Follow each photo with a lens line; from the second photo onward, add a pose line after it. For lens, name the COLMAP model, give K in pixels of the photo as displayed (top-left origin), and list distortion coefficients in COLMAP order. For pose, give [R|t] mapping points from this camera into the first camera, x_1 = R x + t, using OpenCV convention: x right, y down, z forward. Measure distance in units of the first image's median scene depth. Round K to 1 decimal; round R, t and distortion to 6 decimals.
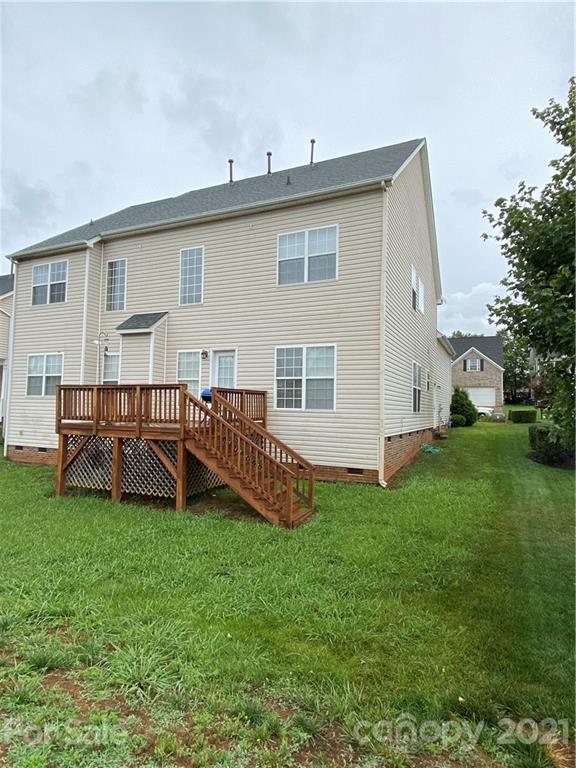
lens RADIAL K [[445.2, 0, 288.0], [0, 445.2, 384.0], [0, 0, 1]] dist [-0.000788, -0.001230]
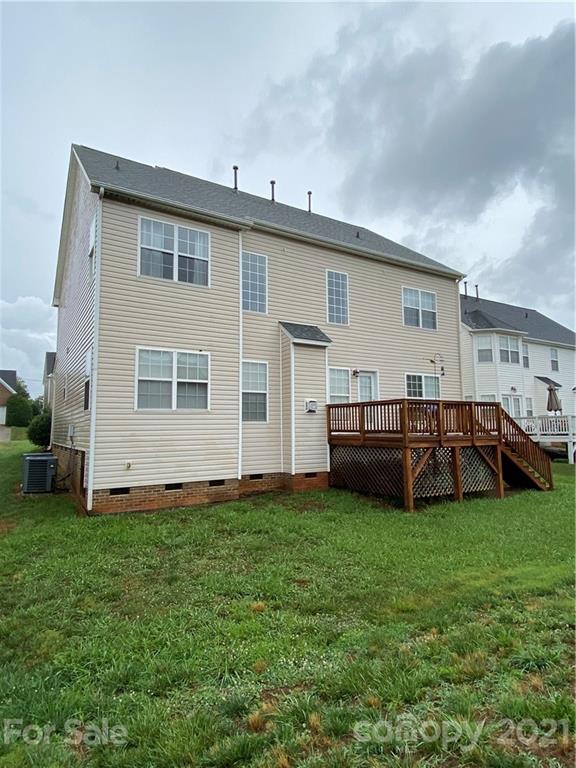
lens RADIAL K [[434.9, 0, 286.8], [0, 434.9, 367.3], [0, 0, 1]] dist [0.002894, -0.000811]
pose [[0.571889, 0.083409, 0.816079, -1.116527], [-0.035668, 0.996405, -0.076845, 0.007470], [-0.819555, 0.014839, 0.572808, 0.505457]]
